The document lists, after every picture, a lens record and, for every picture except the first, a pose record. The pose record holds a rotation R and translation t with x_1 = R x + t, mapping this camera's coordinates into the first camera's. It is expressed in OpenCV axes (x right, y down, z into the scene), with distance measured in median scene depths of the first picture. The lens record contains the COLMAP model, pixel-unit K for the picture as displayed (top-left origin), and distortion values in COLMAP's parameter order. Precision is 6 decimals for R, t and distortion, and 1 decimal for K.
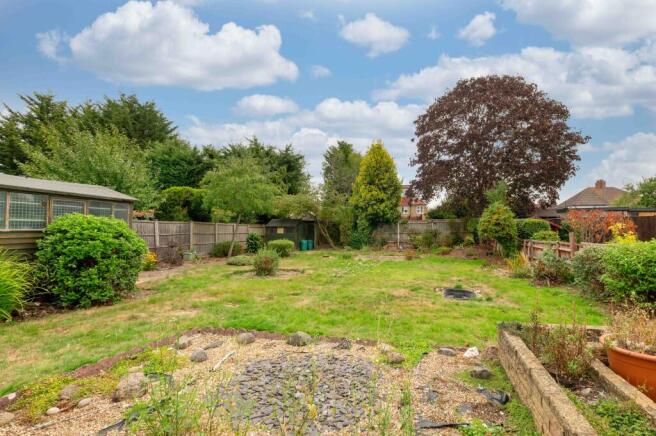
lens RADIAL K [[284.1, 0, 362.4], [0, 284.1, 218.2], [0, 0, 1]] dist [-0.023908, -0.000245]
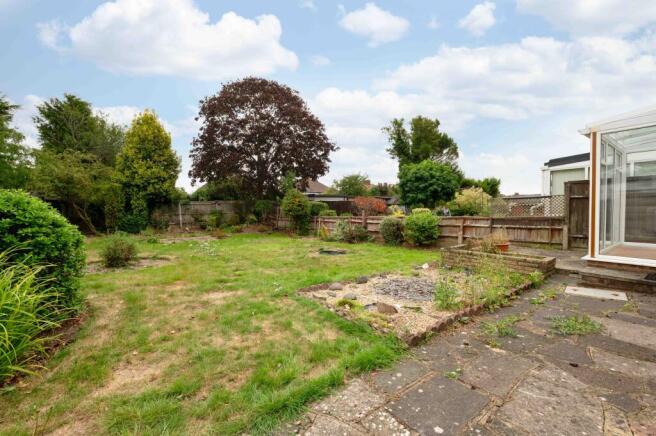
lens RADIAL K [[267.4, 0, 326.7], [0, 267.4, 214.3], [0, 0, 1]] dist [0.001895, -0.000023]
pose [[0.697168, -0.023300, 0.716529, -0.190420], [-0.017736, 0.998605, 0.049730, -0.001332], [-0.716689, -0.047378, 0.695782, 0.014768]]
